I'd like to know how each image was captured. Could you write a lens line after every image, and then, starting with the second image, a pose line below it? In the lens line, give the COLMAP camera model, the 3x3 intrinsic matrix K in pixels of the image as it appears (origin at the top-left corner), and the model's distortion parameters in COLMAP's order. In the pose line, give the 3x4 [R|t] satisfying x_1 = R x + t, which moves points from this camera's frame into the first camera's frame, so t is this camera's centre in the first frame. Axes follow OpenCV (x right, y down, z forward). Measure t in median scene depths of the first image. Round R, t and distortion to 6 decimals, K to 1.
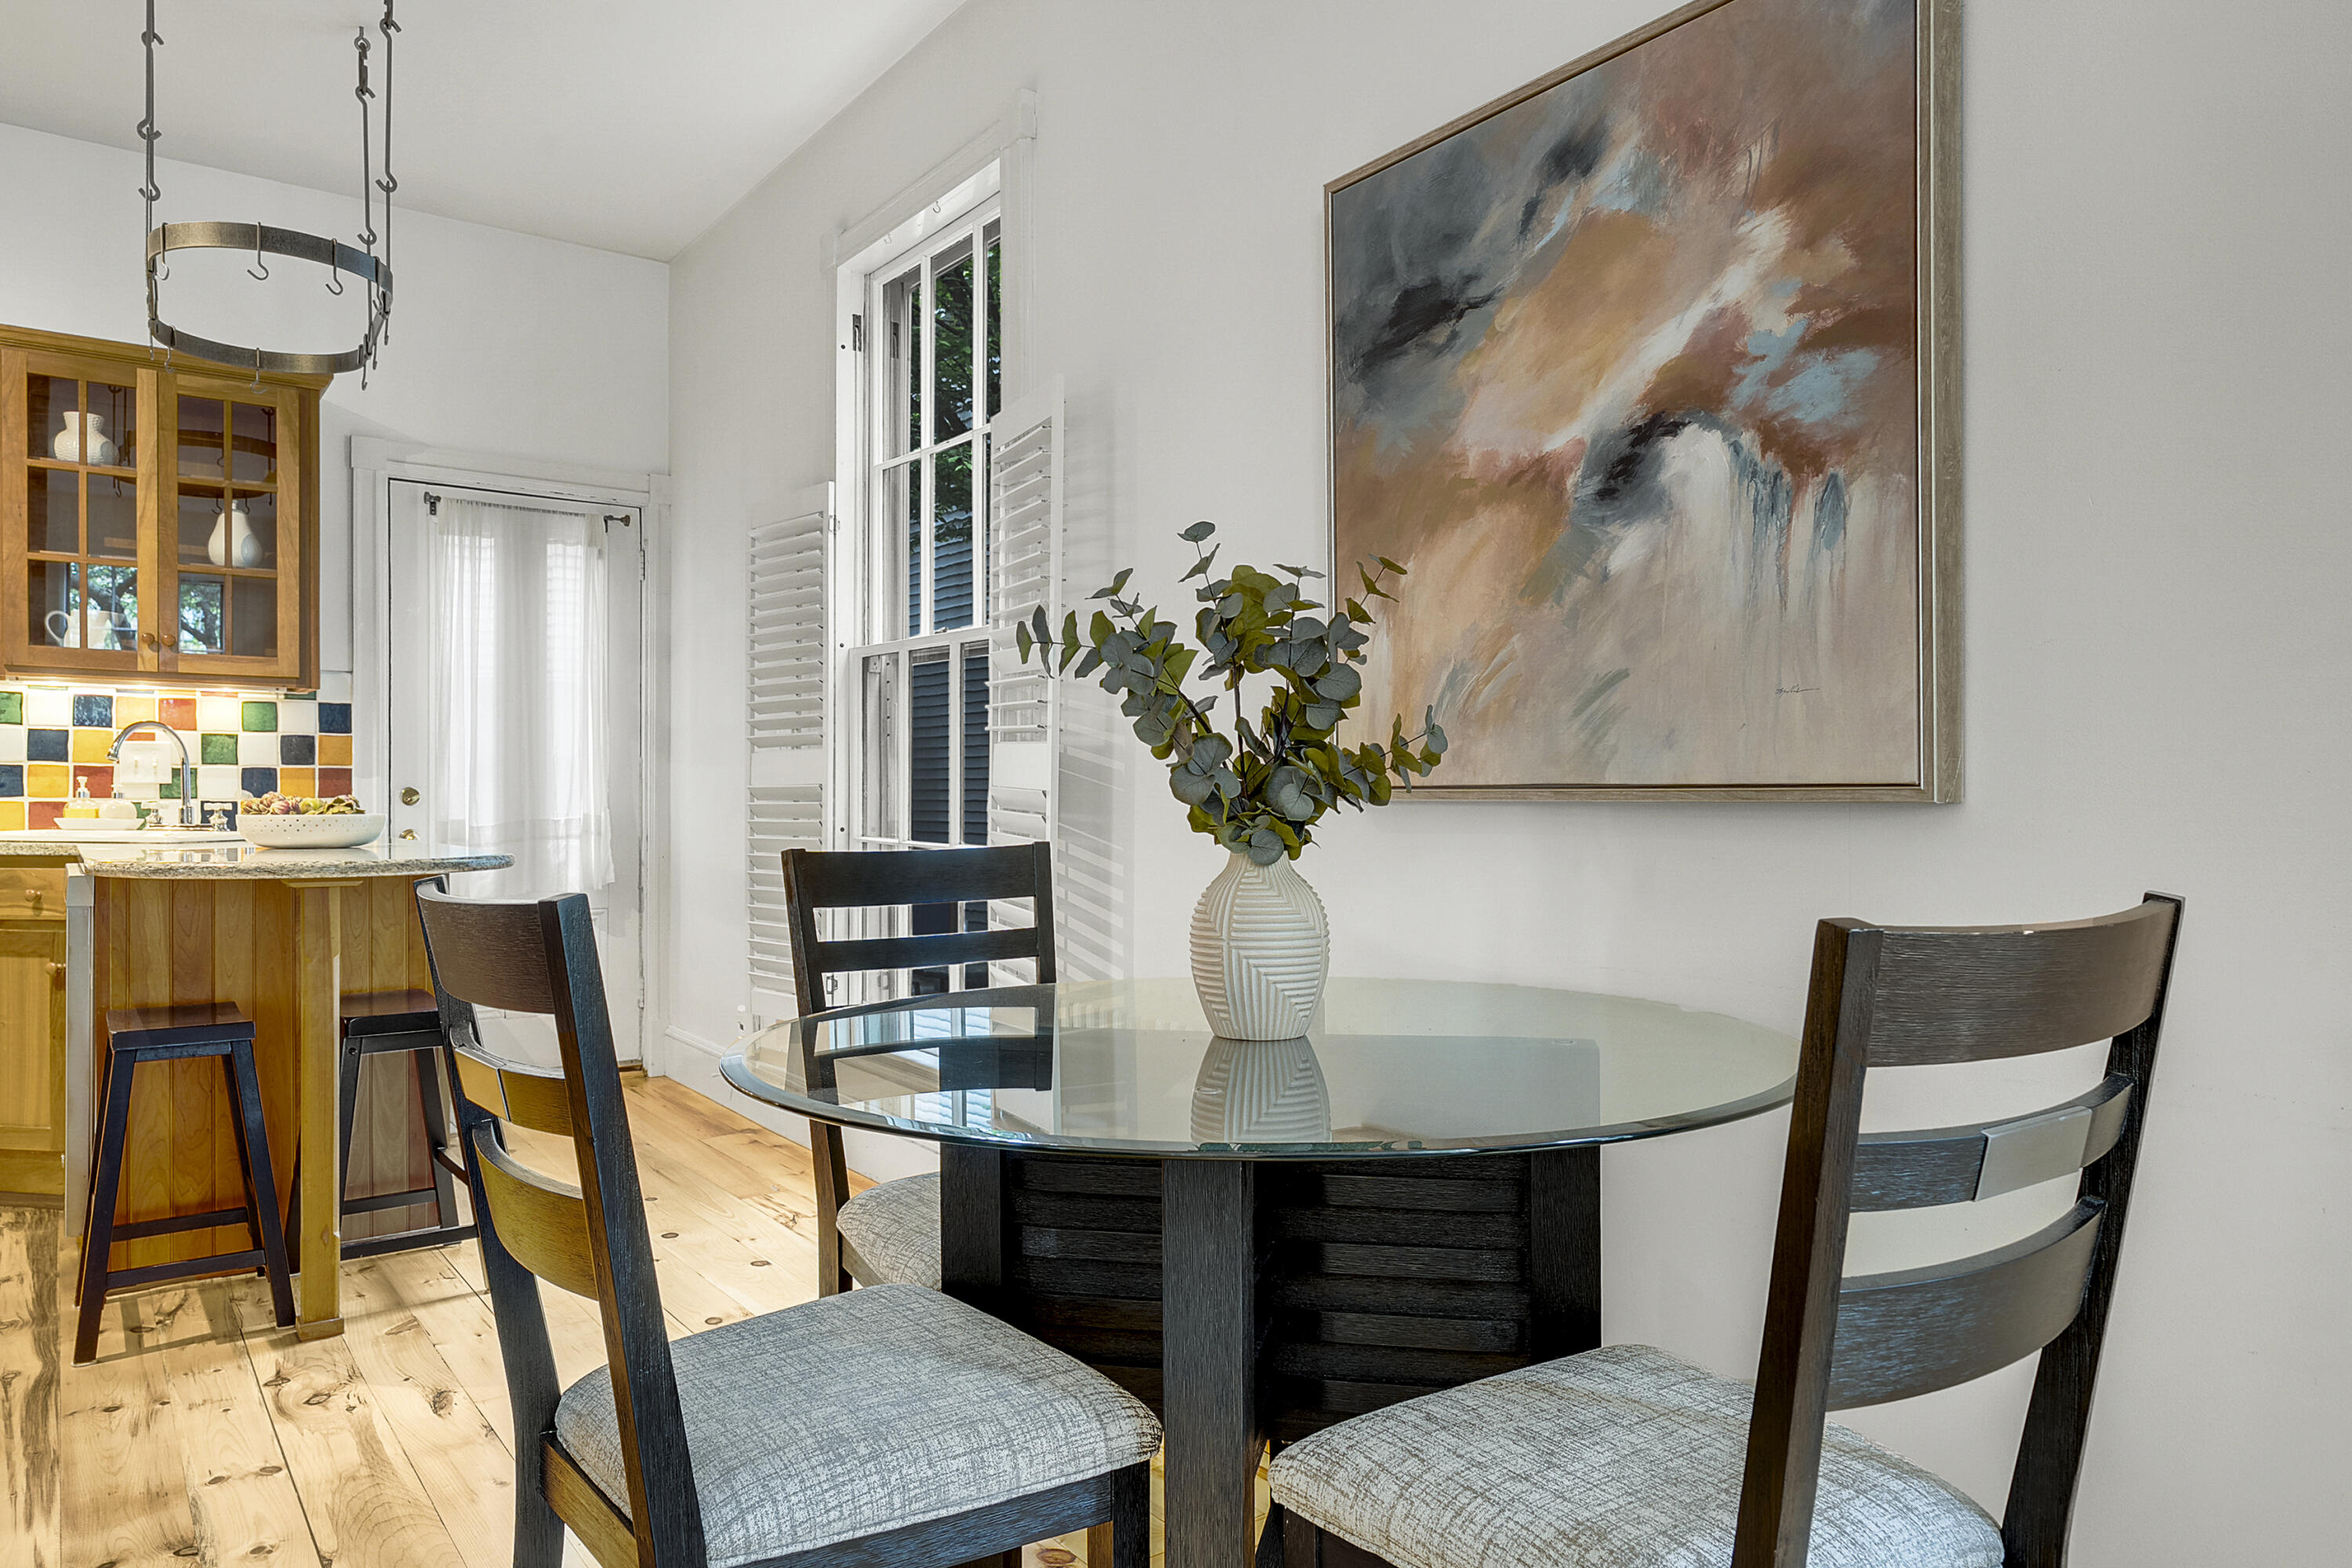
lens RADIAL K [[1511.3, 0, 1170.3], [0, 1511.3, 814.4], [0, 0, 1]] dist [-0.000473, 0.000210]
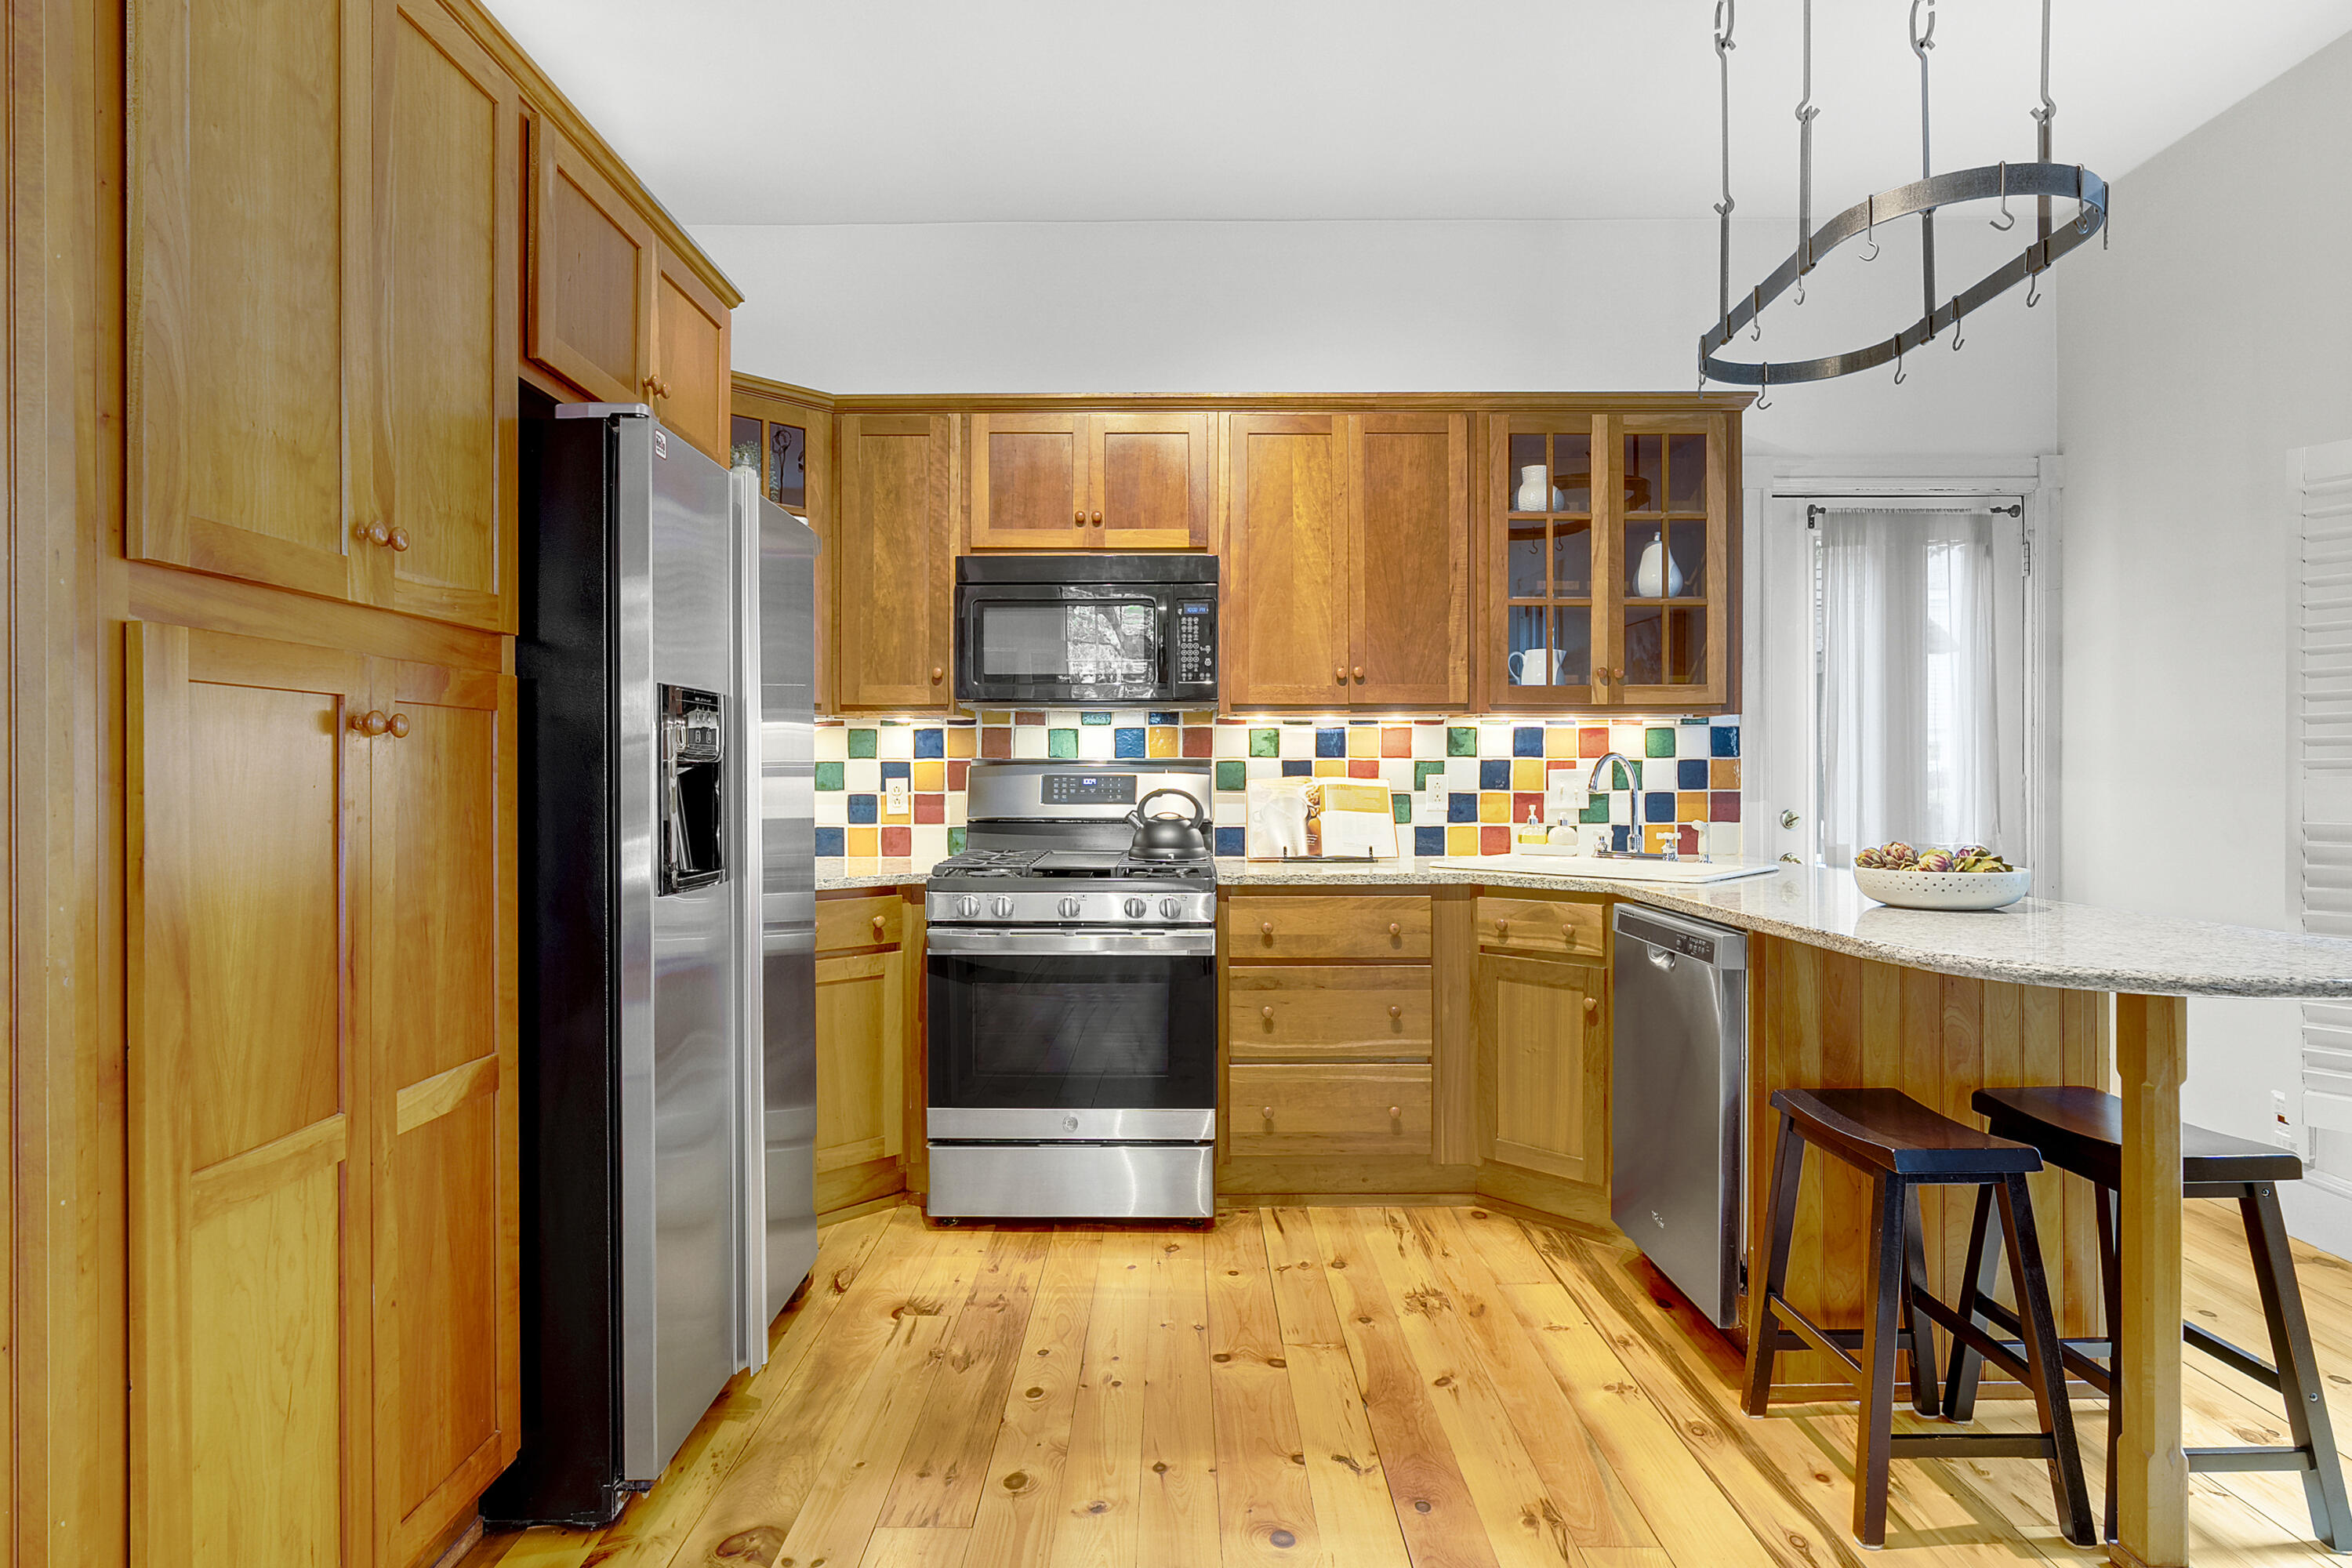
lens RADIAL K [[1248.4, 0, 1171.3], [0, 1248.4, 776.9], [0, 0, 1]] dist [-0.004891, -0.001414]
pose [[0.800772, -0.005442, -0.598944, -0.382076], [-0.000533, 0.999952, -0.009799, -0.034861], [0.598969, 0.008166, 0.800731, 0.131005]]
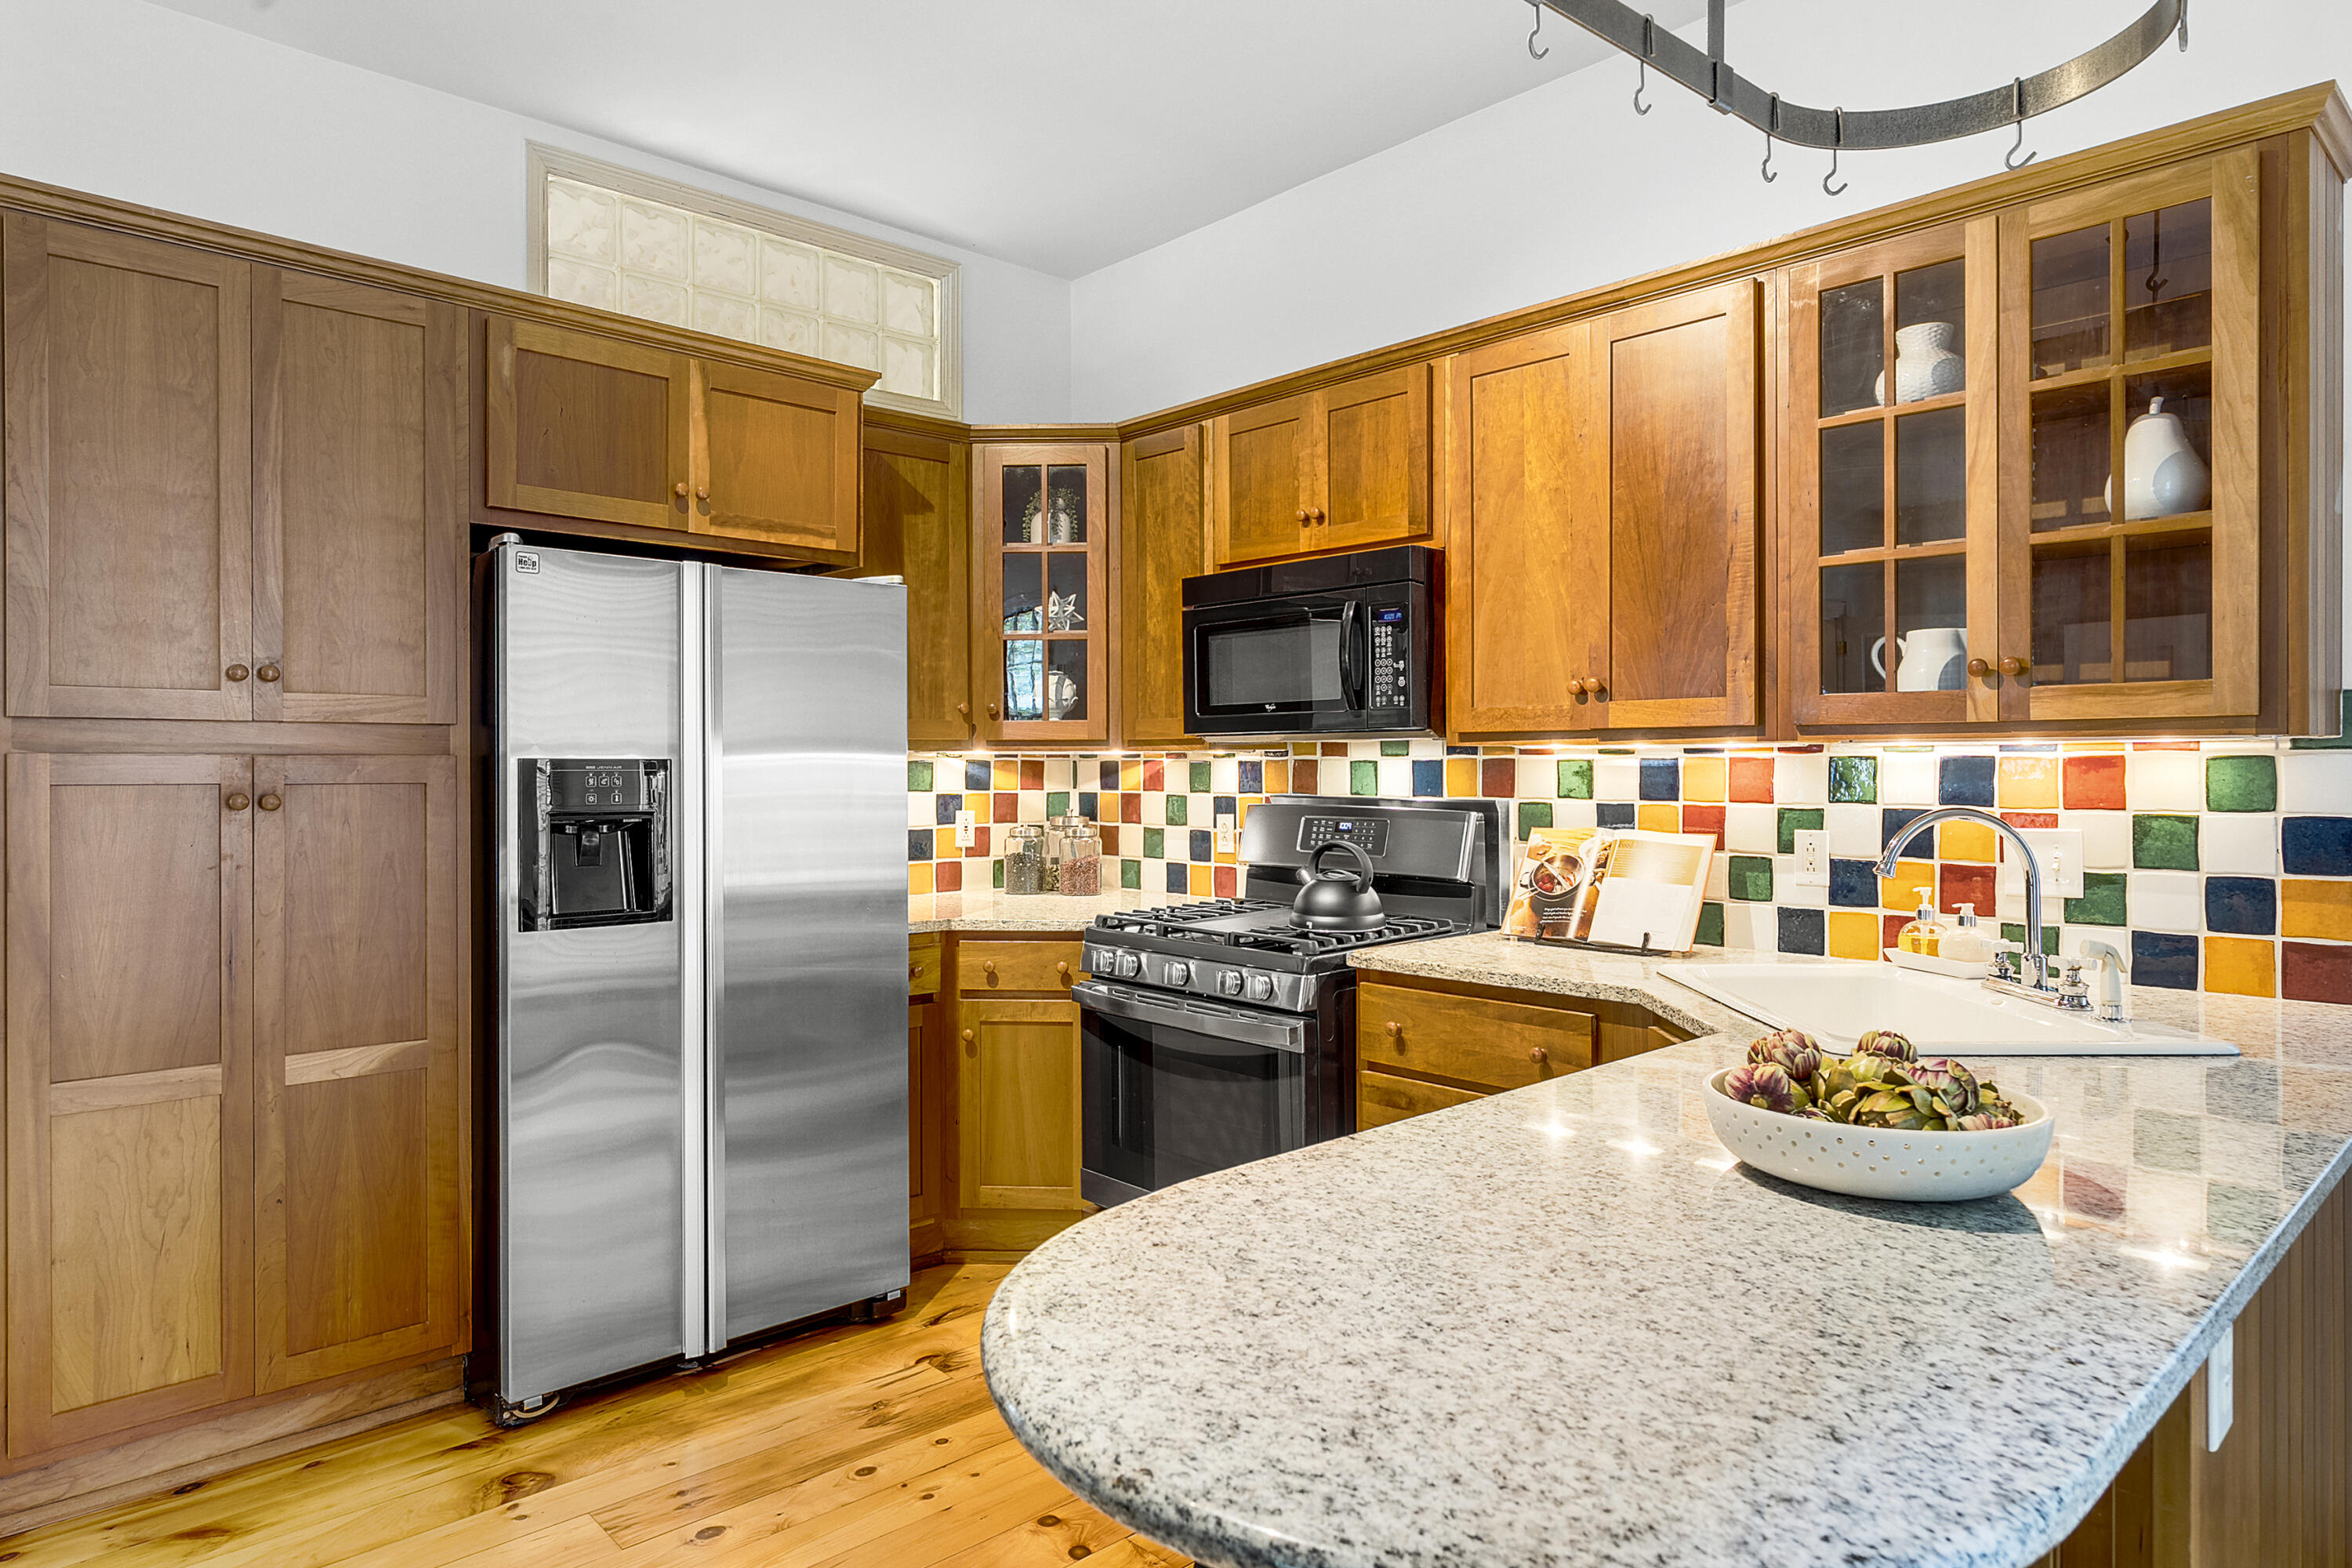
lens RADIAL K [[1377.1, 0, 1174.8], [0, 1377.1, 779.1], [0, 0, 1]] dist [-0.007703, 0.002107]
pose [[0.113912, 0.002227, -0.993488, -0.164018], [-0.009352, 0.999956, 0.001169, -0.067000], [0.993447, 0.009158, 0.113928, 0.593468]]
